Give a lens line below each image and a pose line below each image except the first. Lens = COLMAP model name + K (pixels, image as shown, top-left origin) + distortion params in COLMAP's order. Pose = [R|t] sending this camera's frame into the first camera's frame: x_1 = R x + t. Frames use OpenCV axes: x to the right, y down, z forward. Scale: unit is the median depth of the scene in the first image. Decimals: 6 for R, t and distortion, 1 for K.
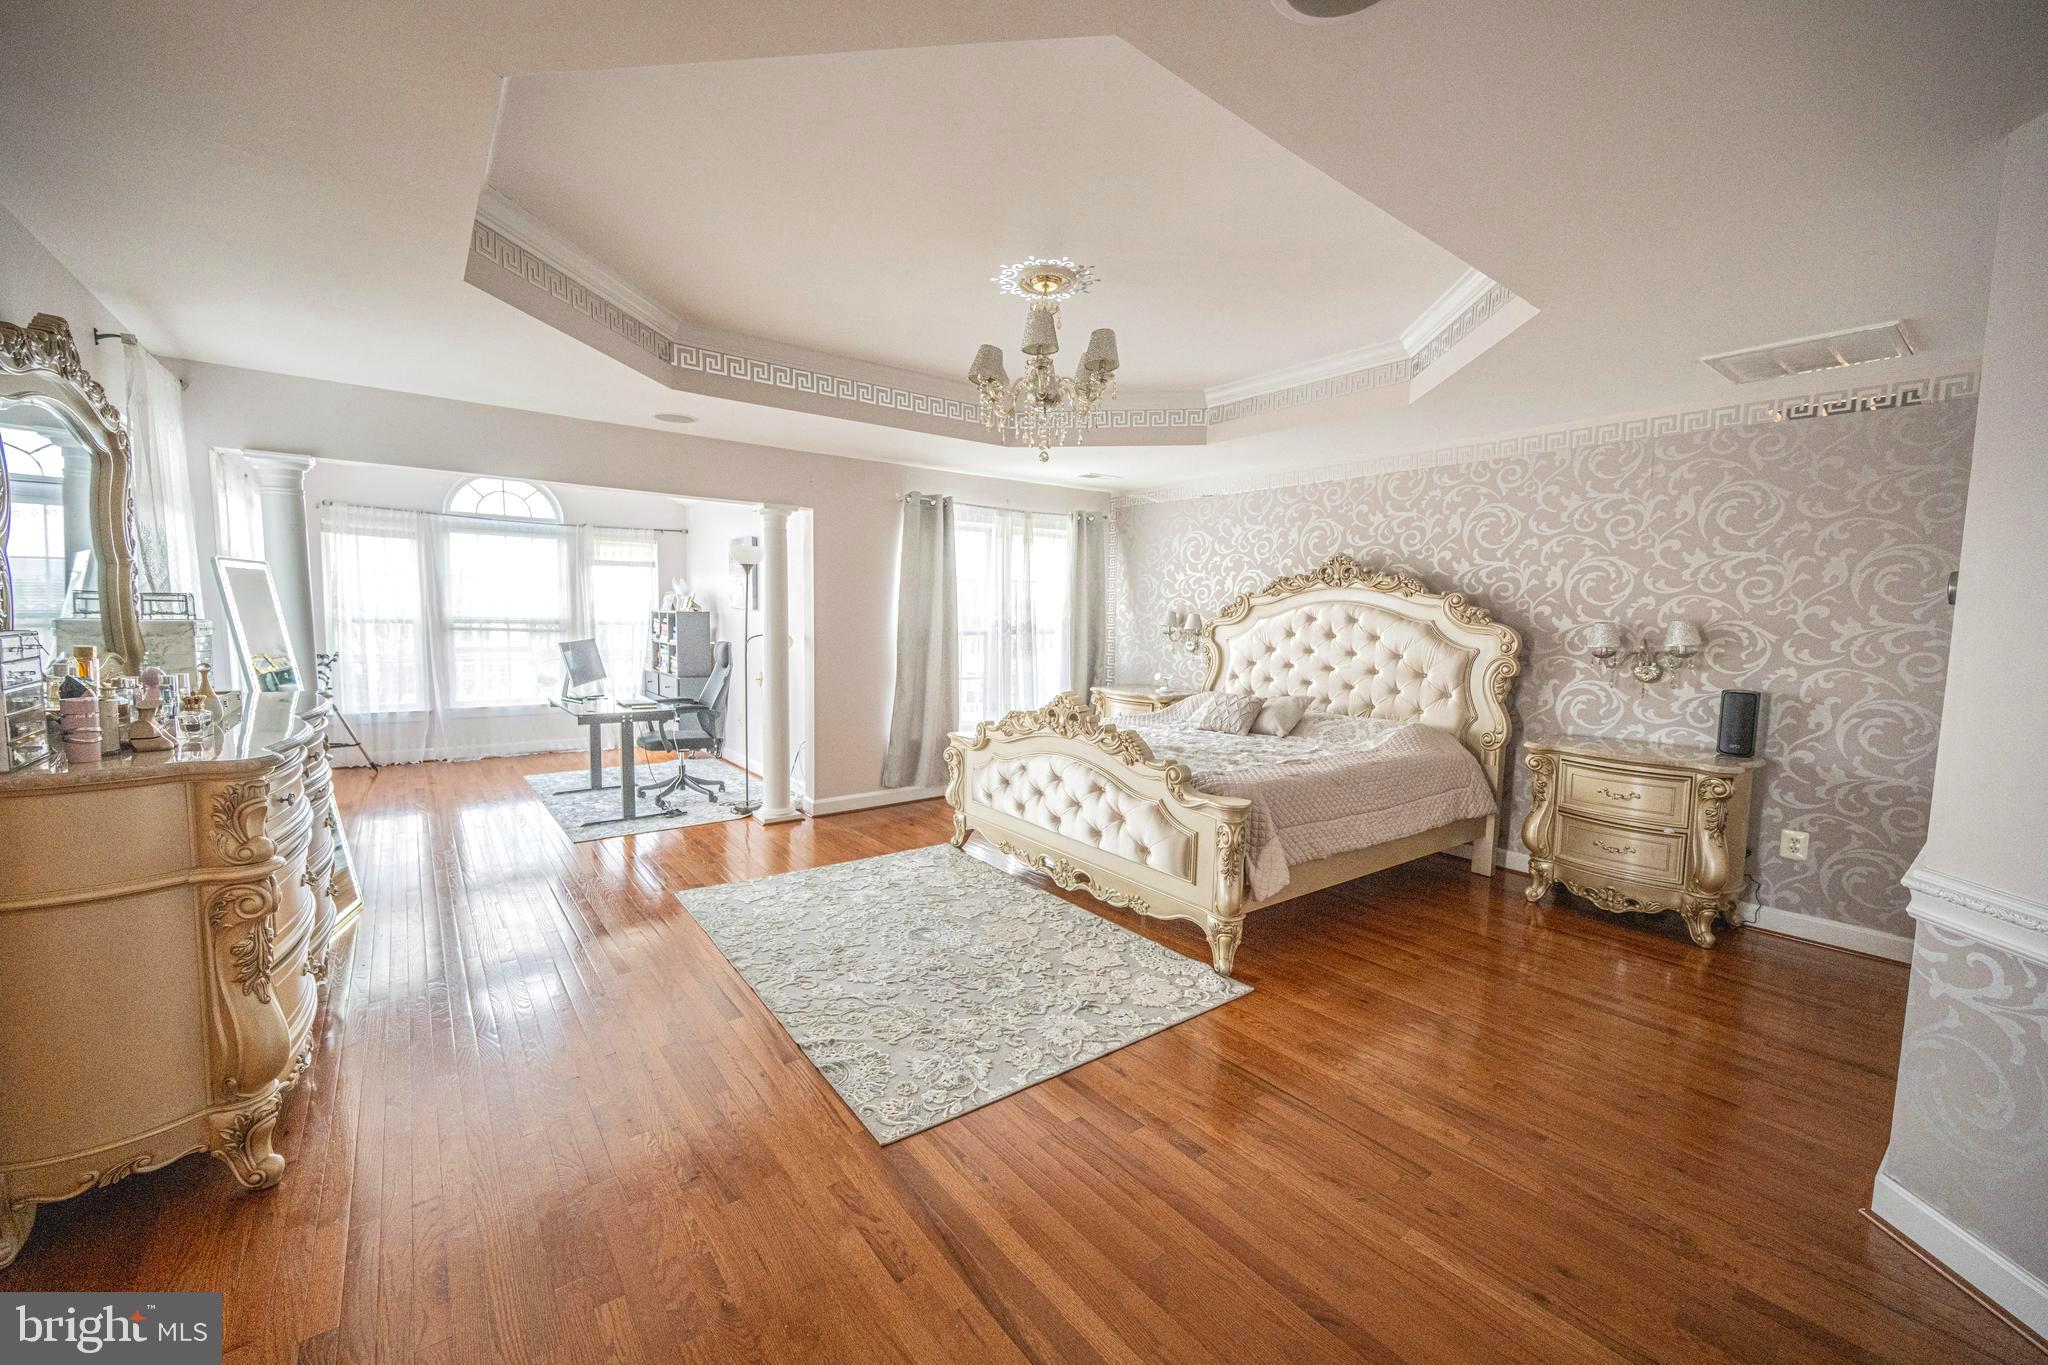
lens RADIAL K [[807.1, 0, 1024.0], [0, 807.1, 682.5], [0, 0, 1]] dist [0.000186, 0.000040]
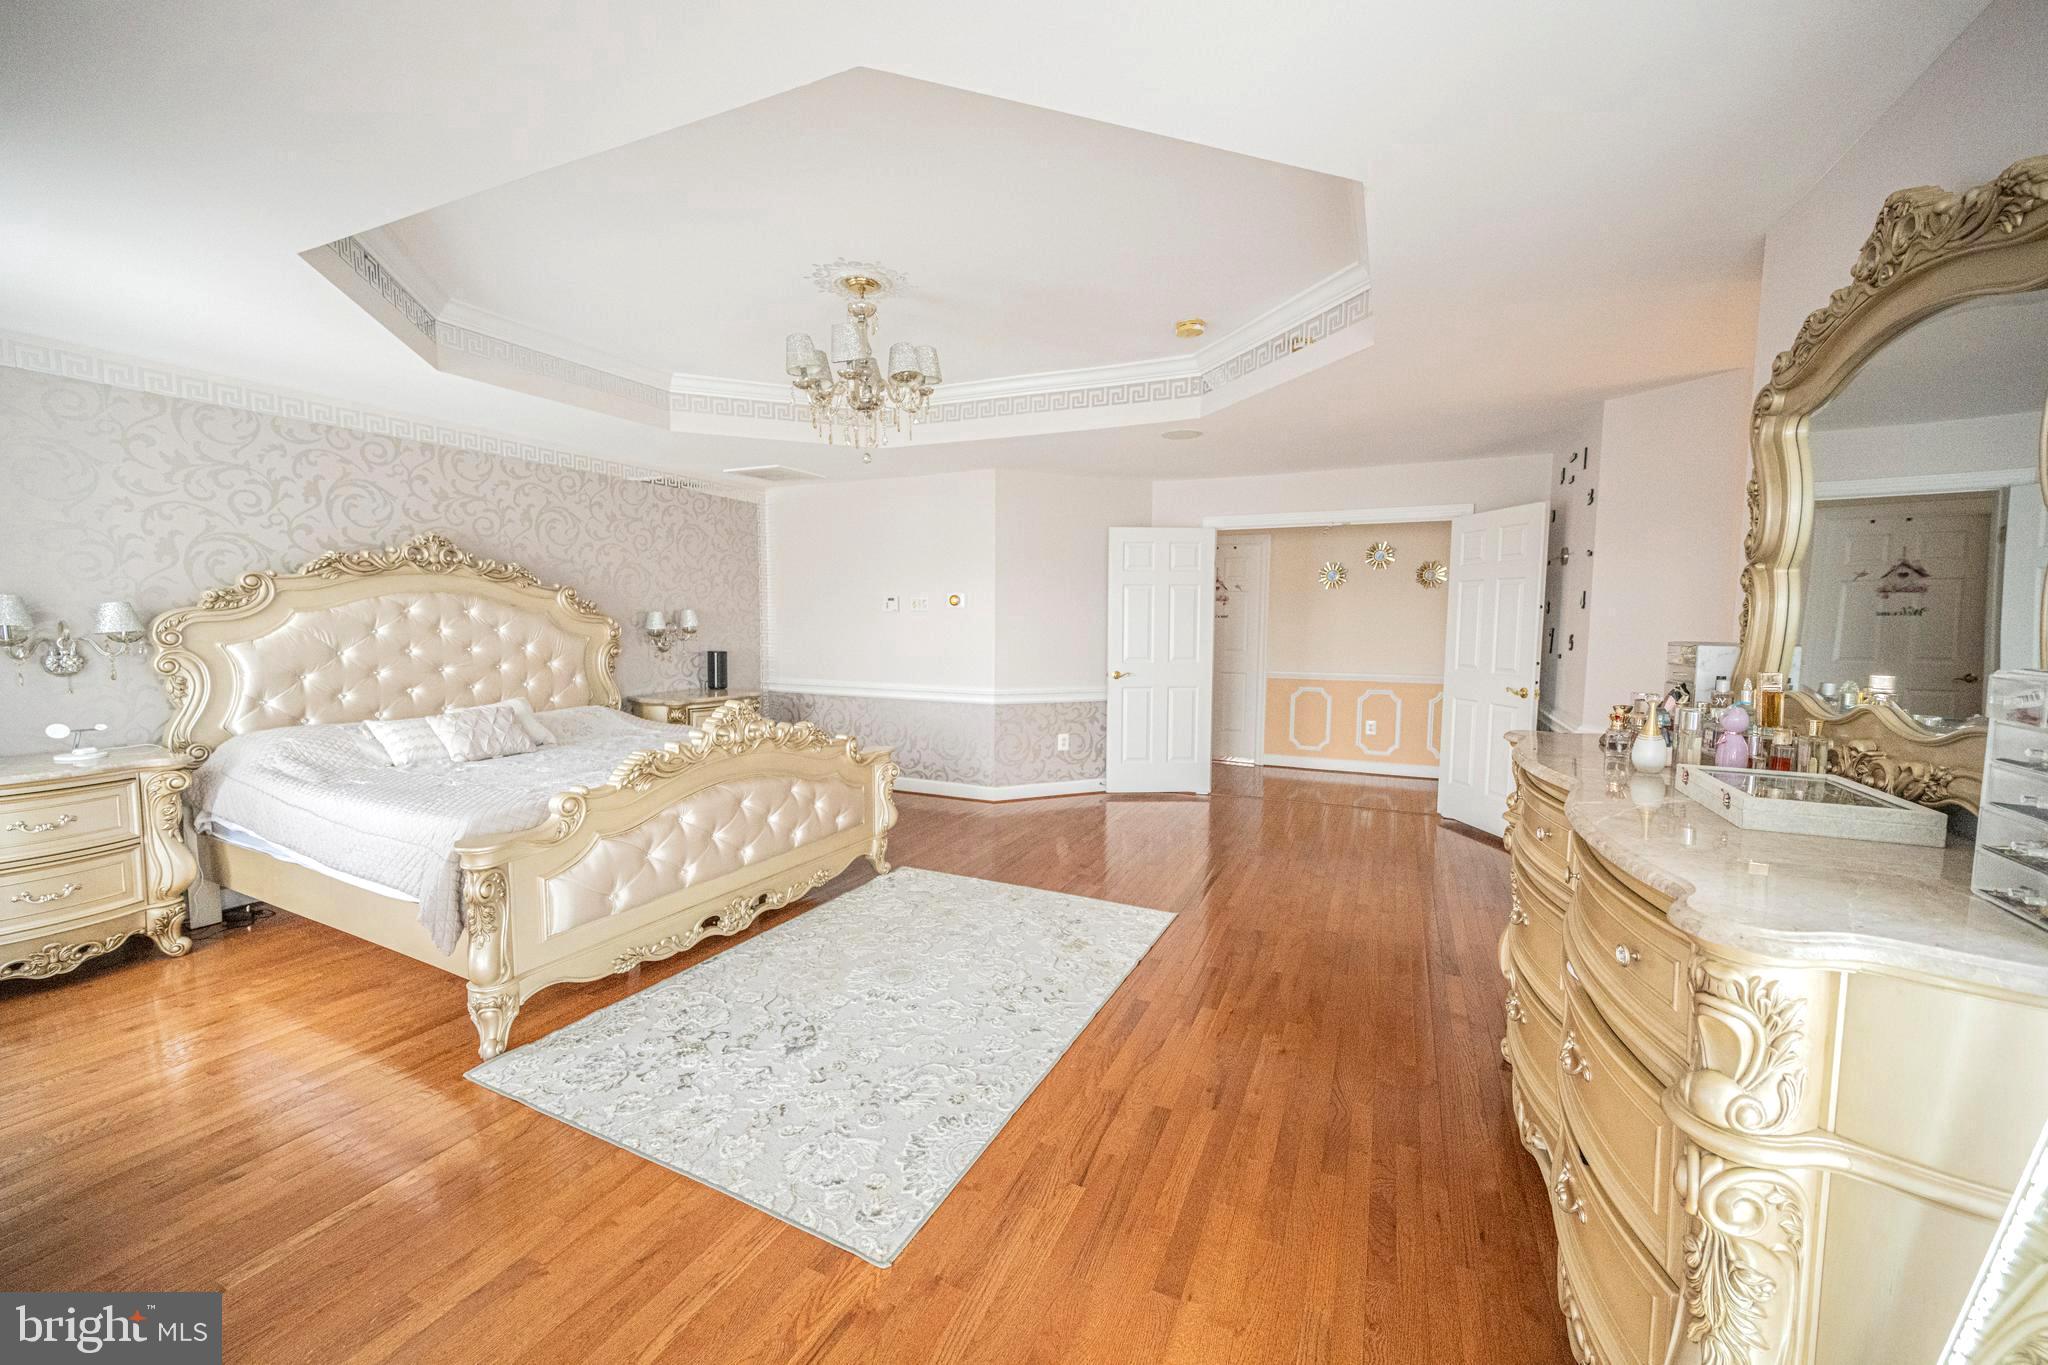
lens RADIAL K [[807.1, 0, 1024.0], [0, 807.1, 682.5], [0, 0, 1]] dist [0.000186, 0.000040]
pose [[-0.458039, -0.095997, 0.883734, -0.614423], [0.055399, 0.989137, 0.136160, -0.081358], [-0.887204, 0.111324, -0.447745, 0.802580]]
